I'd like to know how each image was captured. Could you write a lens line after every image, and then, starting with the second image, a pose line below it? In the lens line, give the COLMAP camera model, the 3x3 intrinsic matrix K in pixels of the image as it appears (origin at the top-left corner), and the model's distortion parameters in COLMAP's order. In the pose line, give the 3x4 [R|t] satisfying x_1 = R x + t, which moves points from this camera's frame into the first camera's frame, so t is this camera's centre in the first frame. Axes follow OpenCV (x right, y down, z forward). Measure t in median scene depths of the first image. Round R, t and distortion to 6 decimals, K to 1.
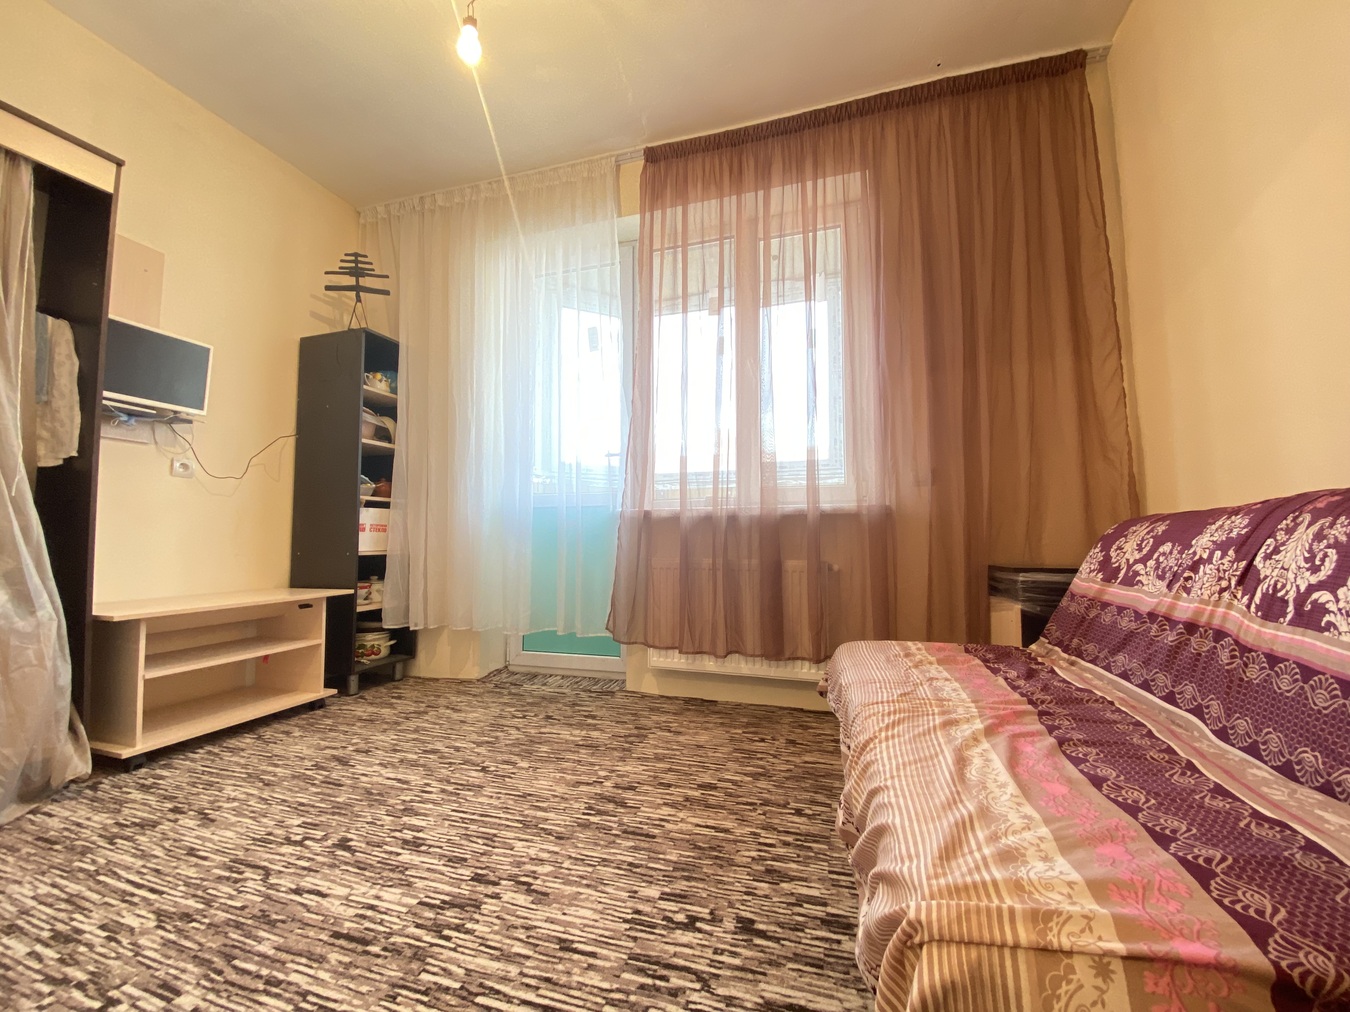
lens RADIAL K [[547.6, 0, 670.5], [0, 547.6, 498.3], [0, 0, 1]] dist [0.011872, -0.015568]
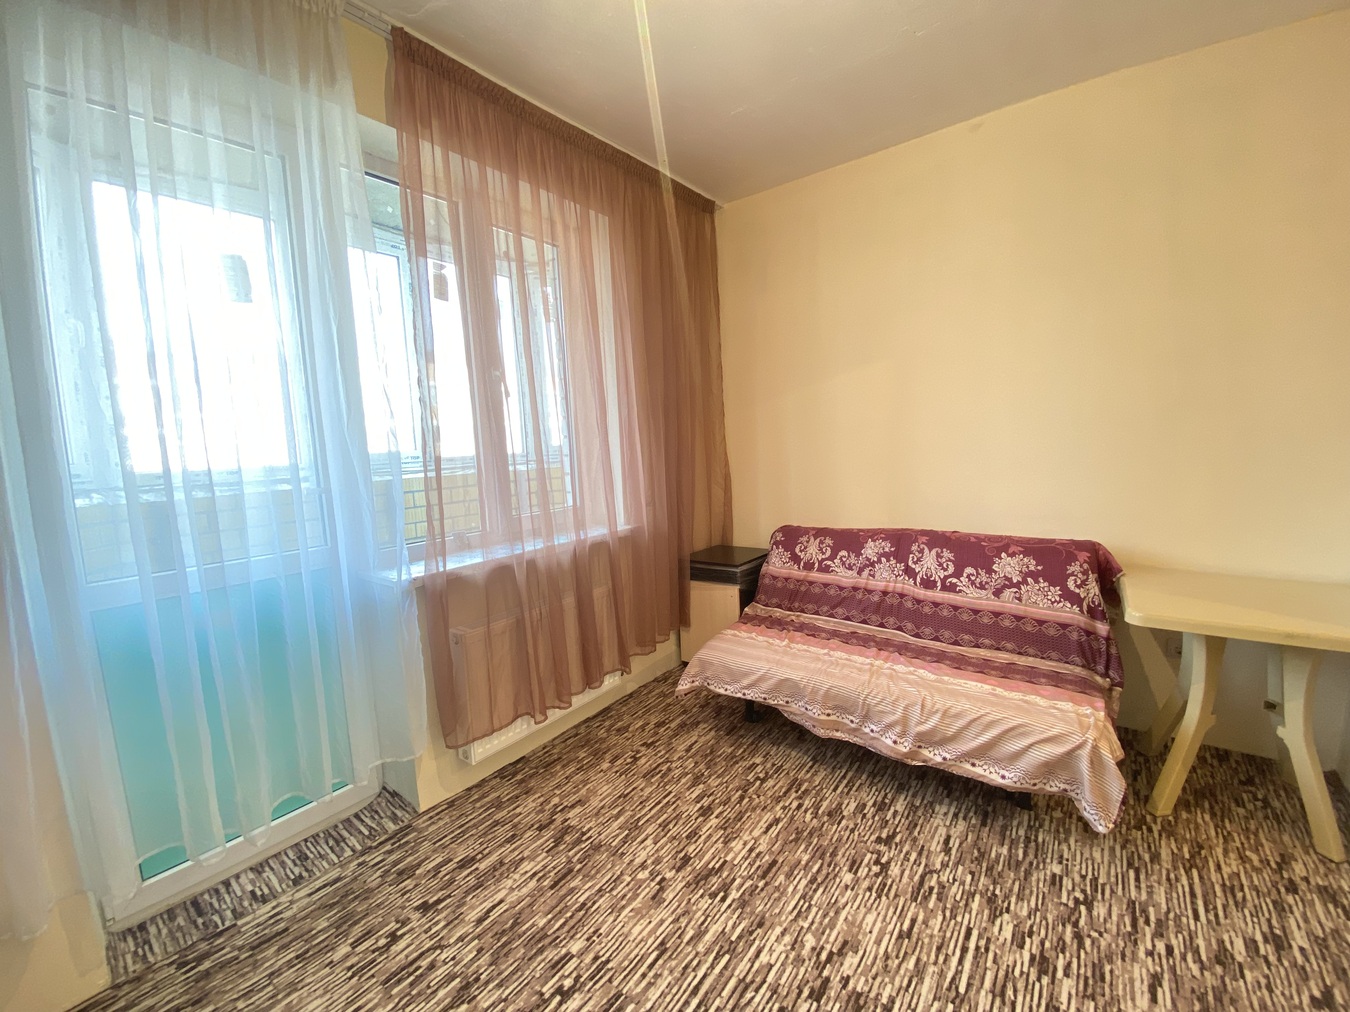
lens RADIAL K [[551.0, 0, 671.3], [0, 551.0, 496.9], [0, 0, 1]] dist [0.021650, -0.018862]
pose [[0.343940, -0.109805, 0.932549, -1.200082], [-0.026813, 0.991586, 0.126645, -0.352769], [-0.938609, -0.068563, 0.338102, 0.864172]]
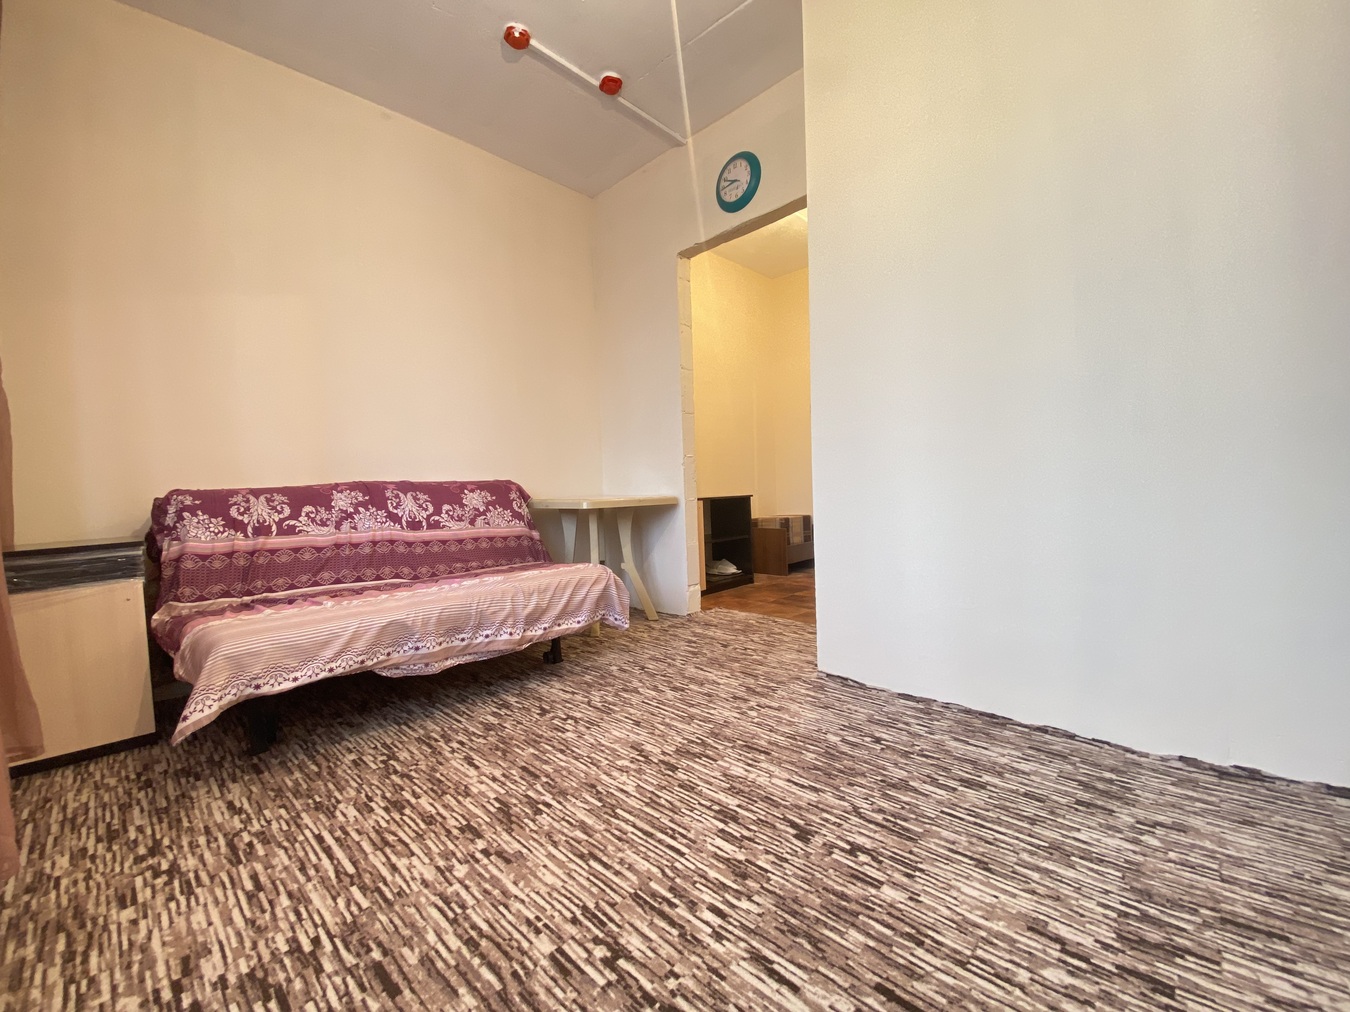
lens RADIAL K [[547.6, 0, 670.5], [0, 547.6, 498.3], [0, 0, 1]] dist [0.011872, -0.015568]
pose [[-0.891427, 0.025707, 0.452434, -0.817317], [0.006213, 0.998989, -0.044520, 0.130659], [-0.453122, -0.036875, -0.890686, 1.888127]]
